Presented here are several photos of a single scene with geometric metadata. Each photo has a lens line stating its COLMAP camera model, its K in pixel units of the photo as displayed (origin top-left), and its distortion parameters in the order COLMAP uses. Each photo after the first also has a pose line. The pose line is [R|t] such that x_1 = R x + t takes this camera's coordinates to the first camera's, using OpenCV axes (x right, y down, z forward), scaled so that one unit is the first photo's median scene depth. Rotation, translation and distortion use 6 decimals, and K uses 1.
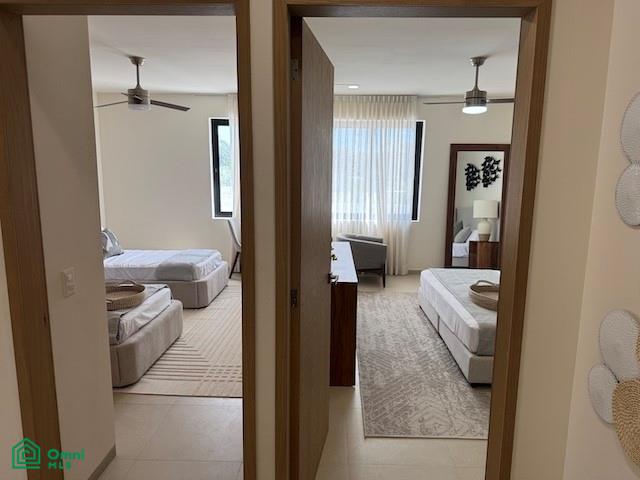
lens RADIAL K [[437.1, 0, 321.6], [0, 437.1, 243.3], [0, 0, 1]] dist [0.078120, -0.078881]
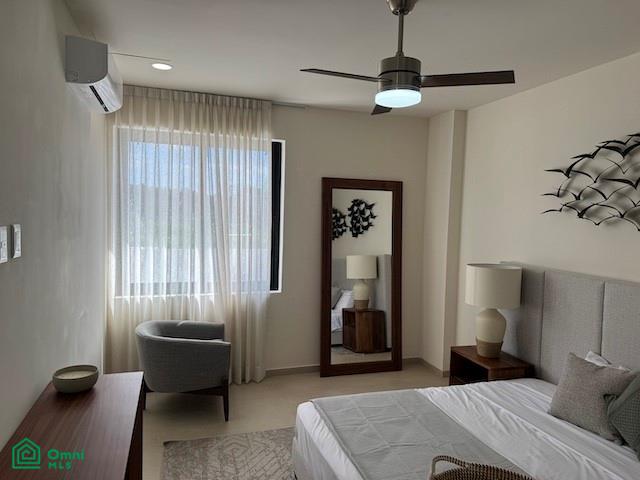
lens RADIAL K [[437.1, 0, 321.6], [0, 437.1, 243.3], [0, 0, 1]] dist [0.078120, -0.078881]
pose [[0.940103, -0.007966, 0.340798, 0.059337], [0.040979, 0.995118, -0.089780, -0.061663], [-0.338420, 0.098368, 0.935840, 0.367465]]
